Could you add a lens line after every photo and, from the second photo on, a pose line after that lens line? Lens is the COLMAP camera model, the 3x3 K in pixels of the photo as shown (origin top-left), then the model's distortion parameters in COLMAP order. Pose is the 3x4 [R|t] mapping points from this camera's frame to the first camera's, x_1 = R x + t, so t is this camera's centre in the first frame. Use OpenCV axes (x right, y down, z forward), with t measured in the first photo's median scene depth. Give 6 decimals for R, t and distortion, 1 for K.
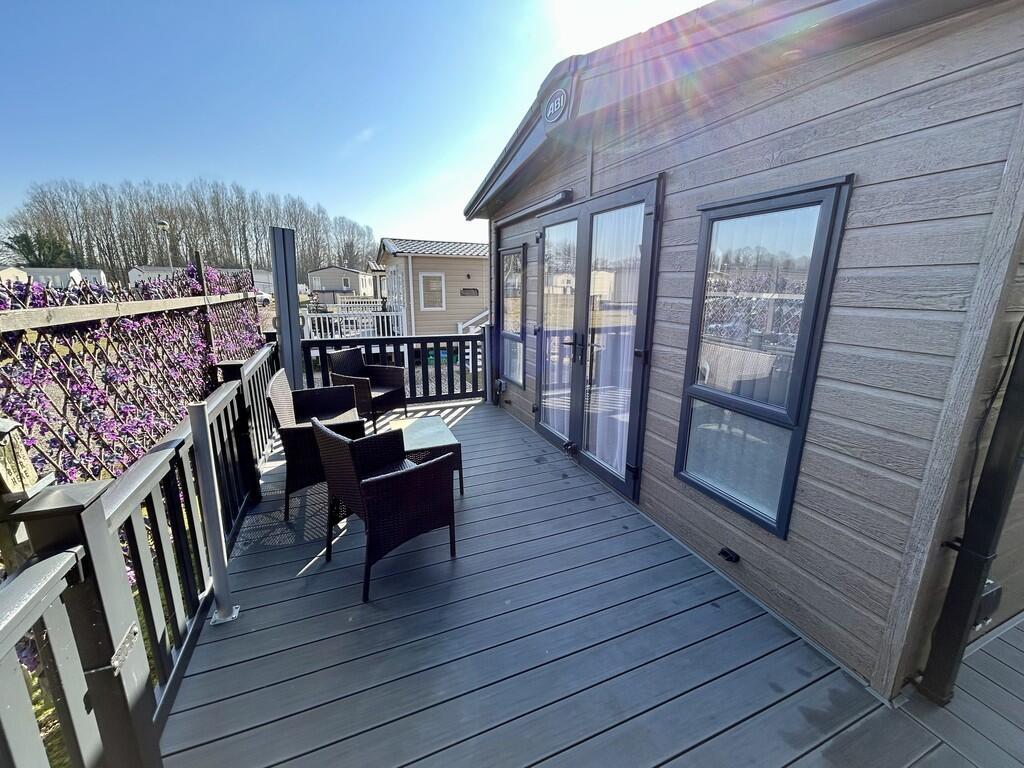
lens RADIAL K [[412.6, 0, 512.8], [0, 412.6, 382.9], [0, 0, 1]] dist [-0.006400, 0.002277]
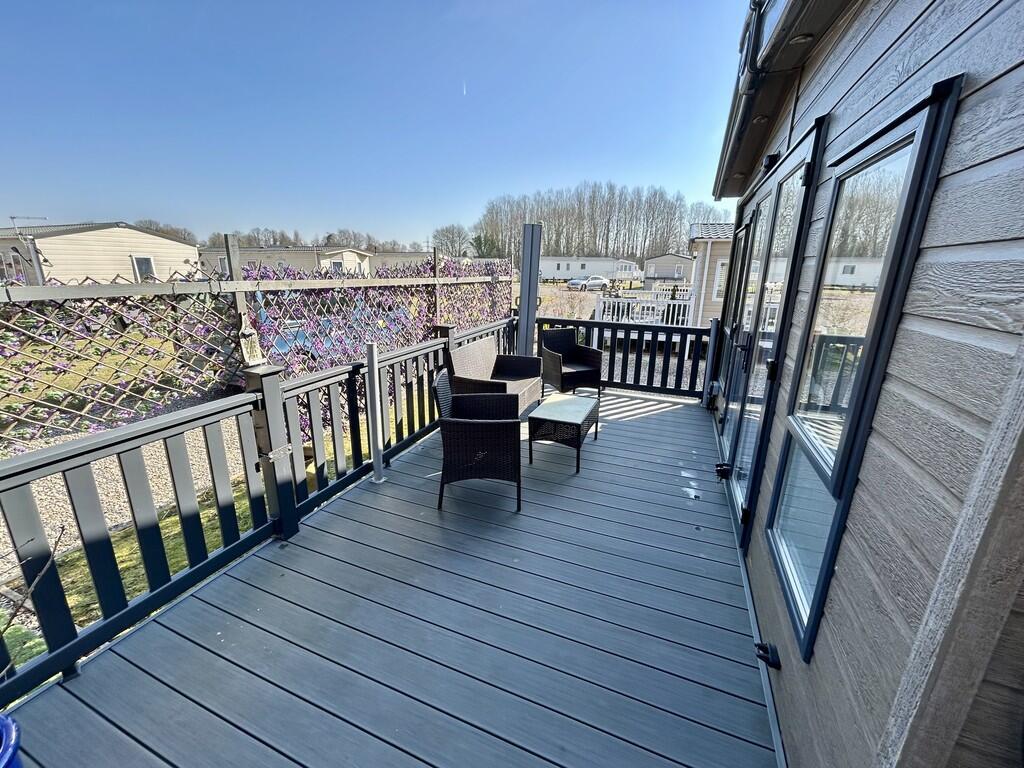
lens RADIAL K [[414.4, 0, 510.8], [0, 414.4, 380.4], [0, 0, 1]] dist [-0.007836, -0.000128]
pose [[0.711530, 0.187264, -0.677242, 0.203156], [-0.171987, 0.980929, 0.090543, -0.012770], [0.681282, 0.052053, 0.730168, 0.049446]]
